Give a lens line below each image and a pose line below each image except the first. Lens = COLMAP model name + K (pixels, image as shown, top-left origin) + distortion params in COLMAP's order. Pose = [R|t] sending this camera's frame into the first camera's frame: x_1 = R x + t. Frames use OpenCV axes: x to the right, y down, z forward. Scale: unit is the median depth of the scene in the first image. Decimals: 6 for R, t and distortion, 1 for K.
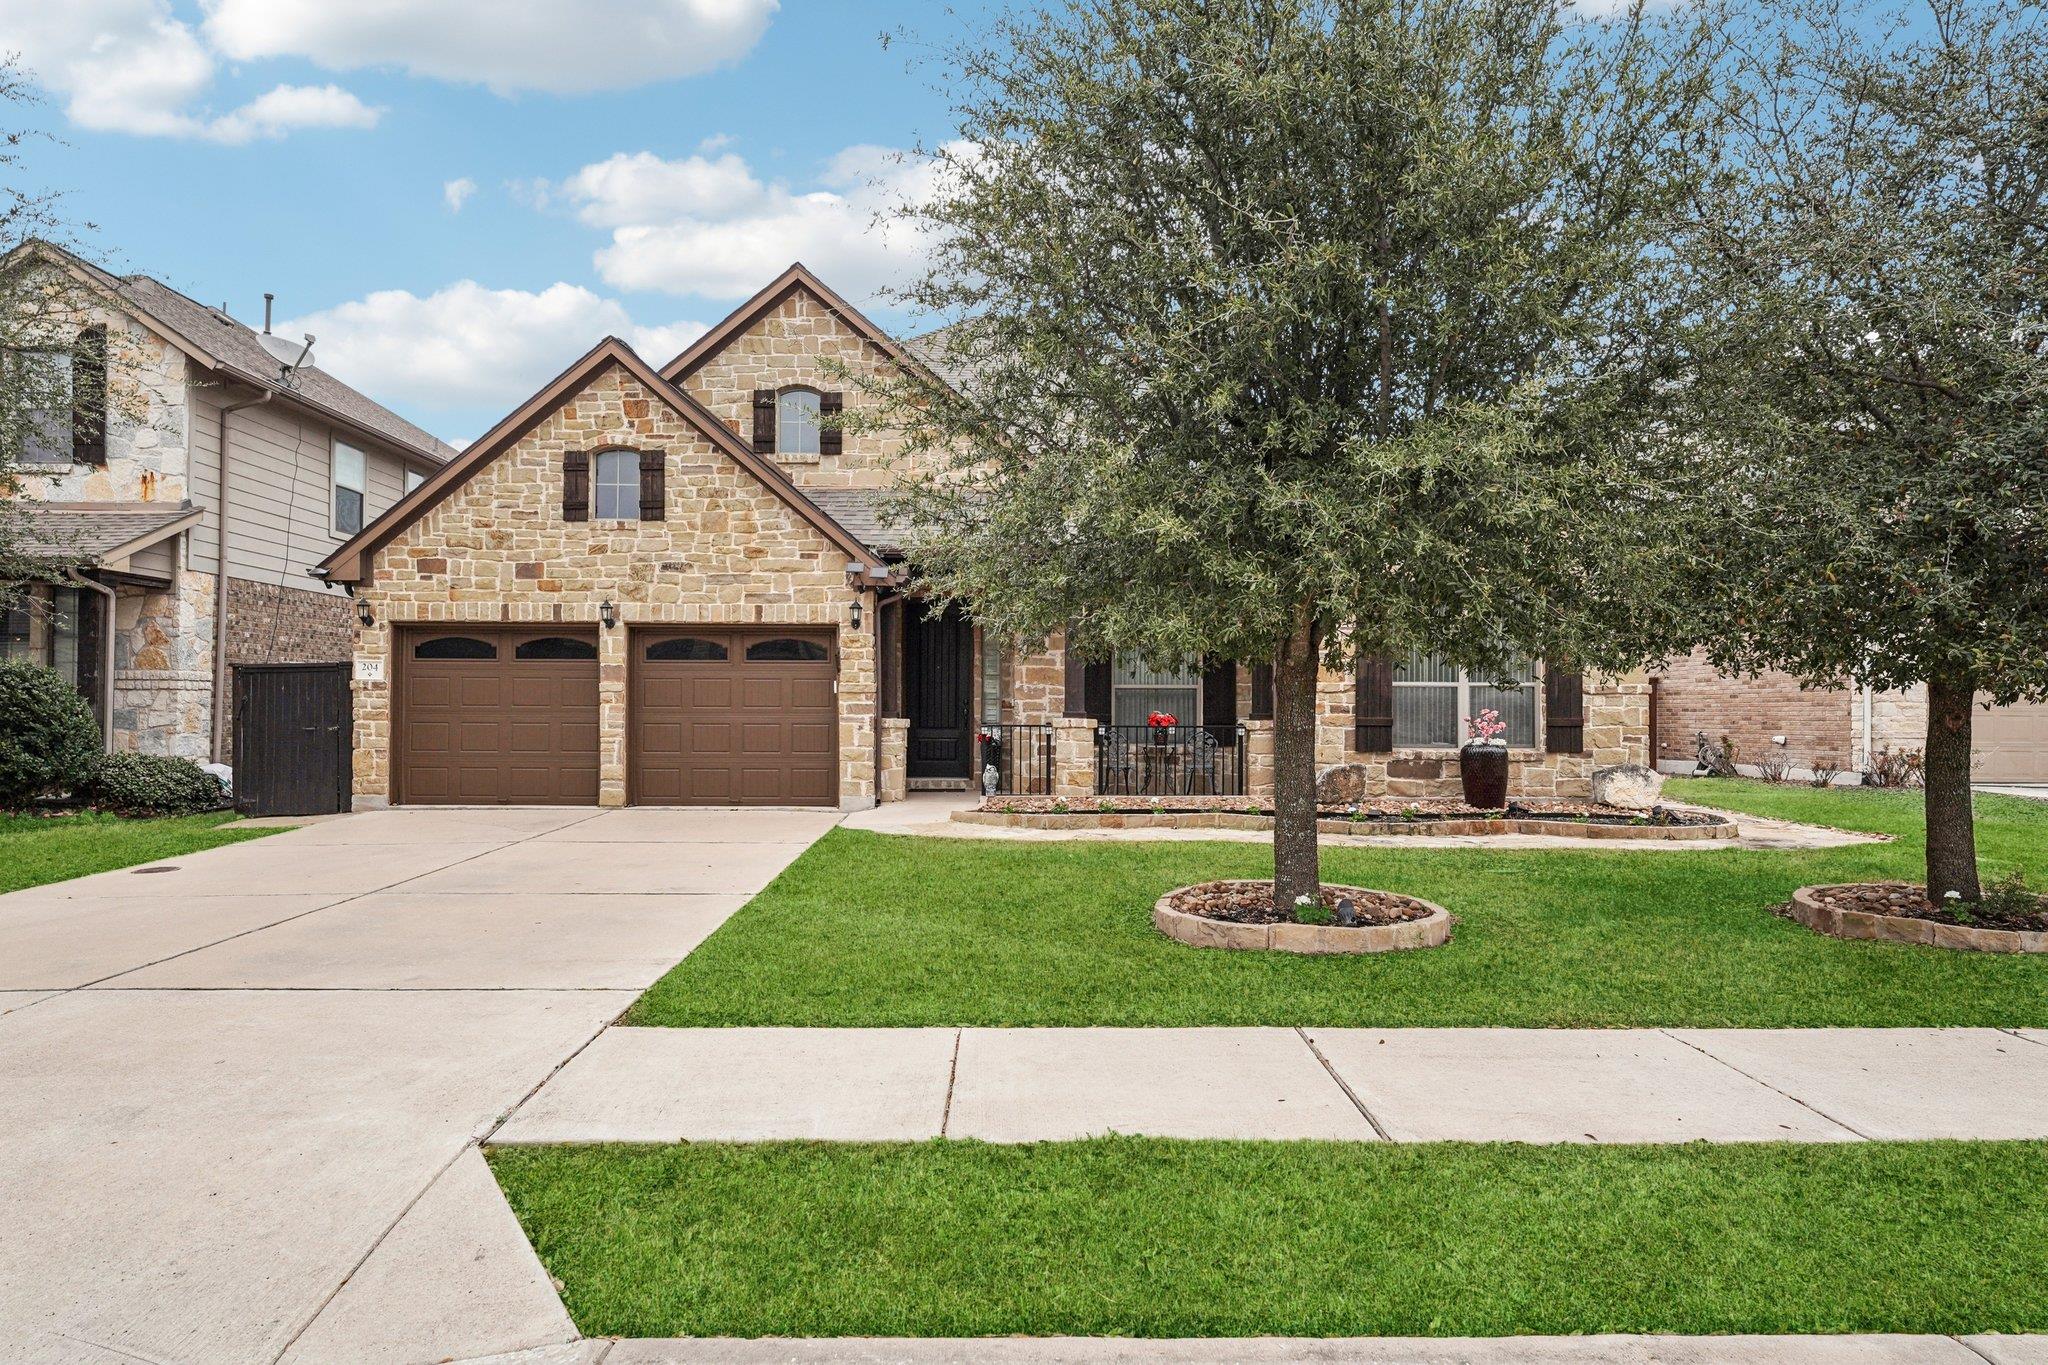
lens RADIAL K [[1137.4, 0, 1020.3], [0, 1137.4, 686.1], [0, 0, 1]] dist [0.005222, 0.000216]
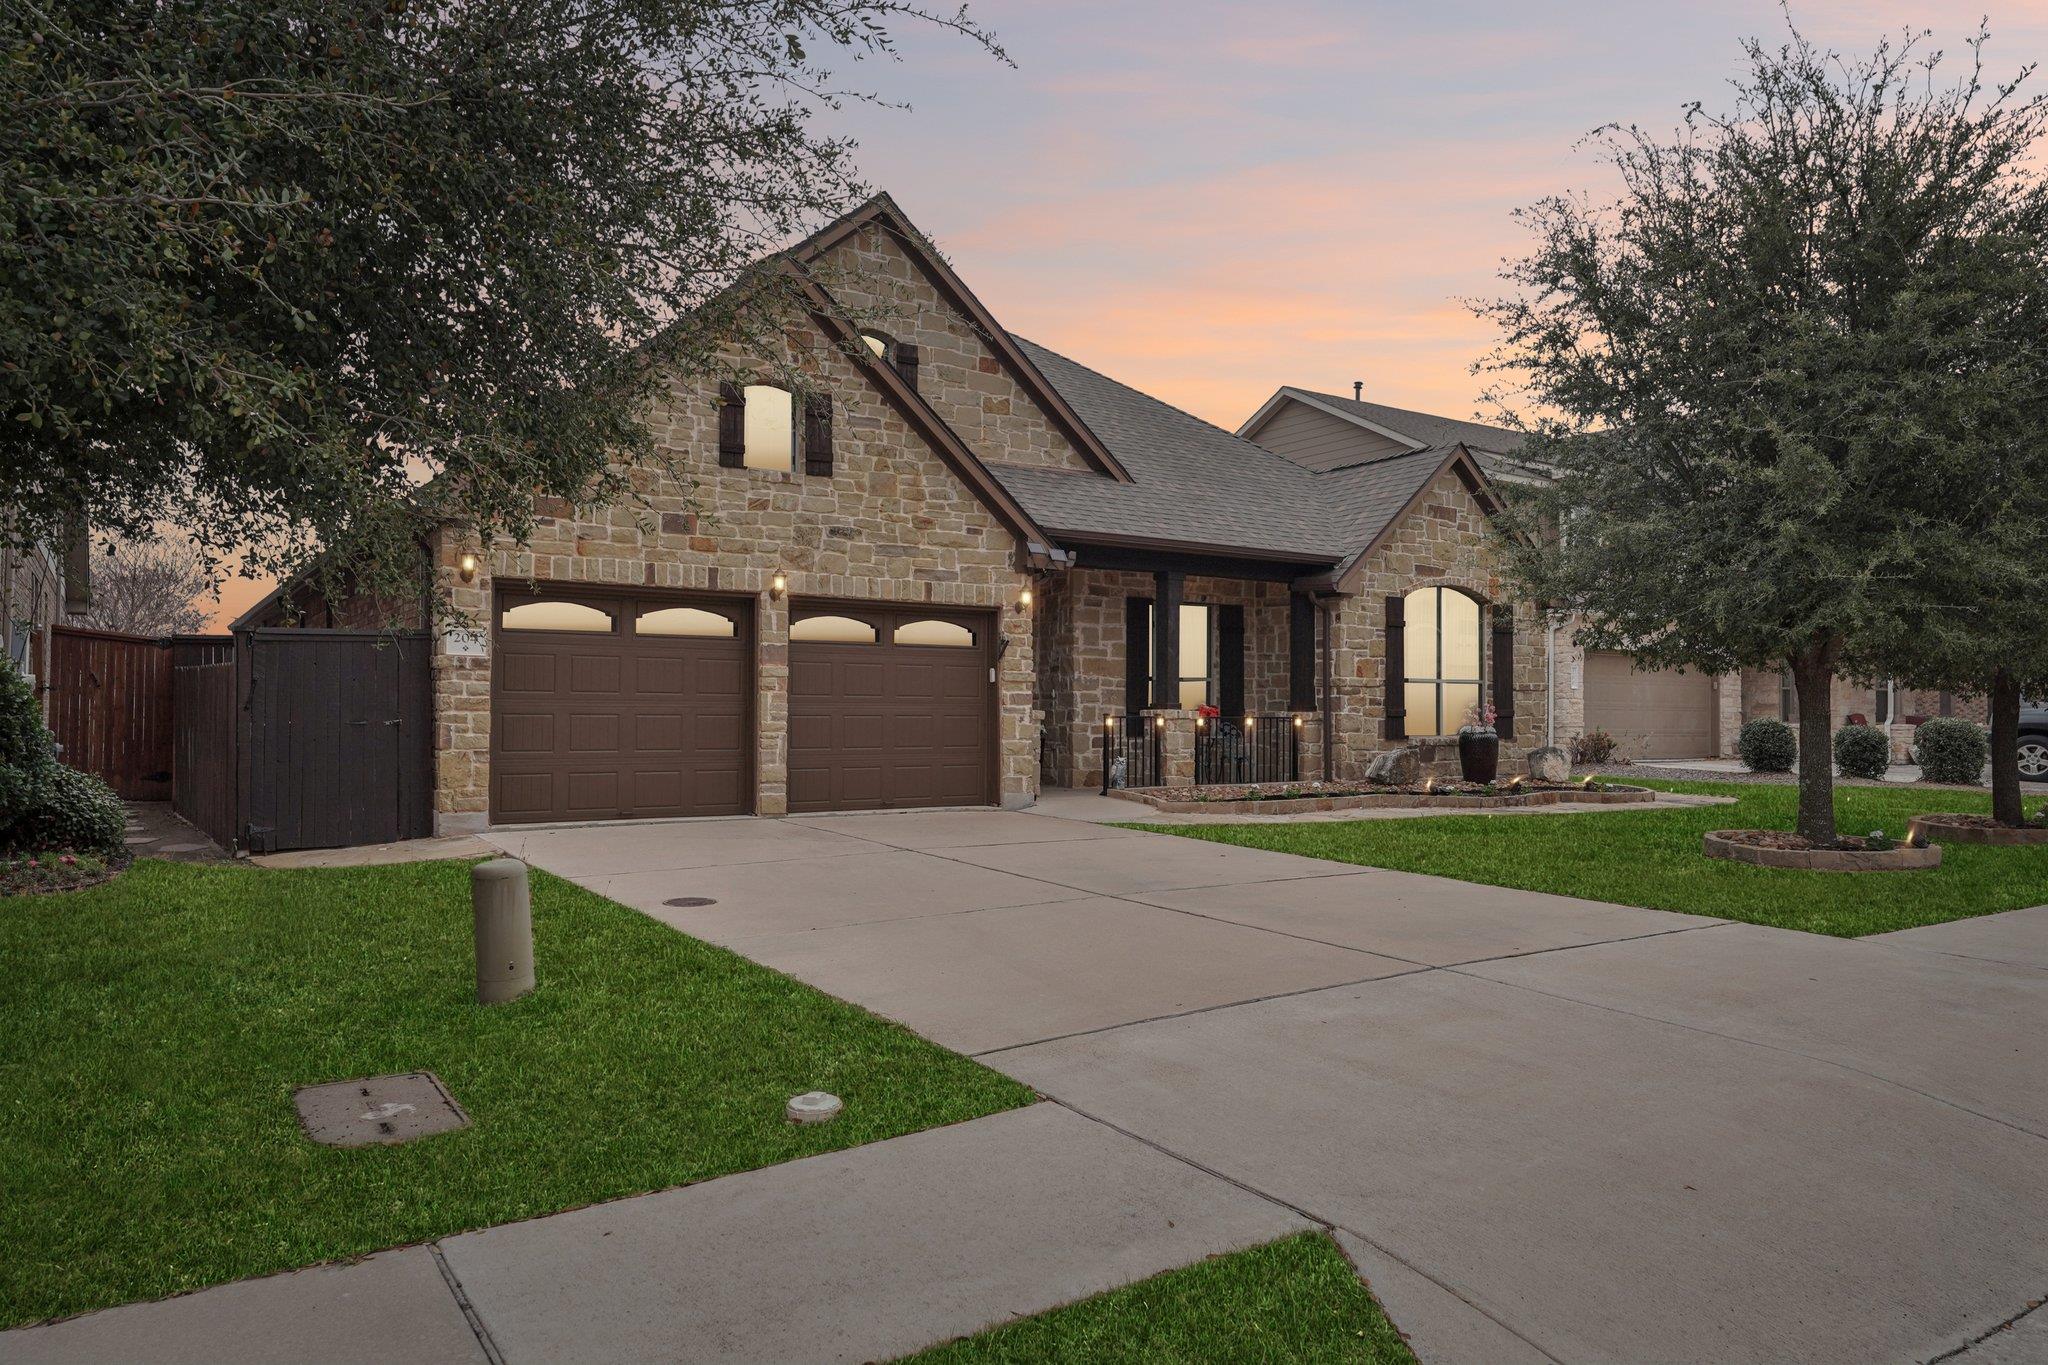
lens RADIAL K [[1339.5, 0, 1024.5], [0, 1339.5, 684.0], [0, 0, 1]] dist [-0.005129, -0.000318]
pose [[0.832461, 0.012331, 0.553946, -0.747359], [-0.015884, 0.999873, 0.001613, 0.005725], [-0.553856, -0.010141, 0.832551, 0.081934]]
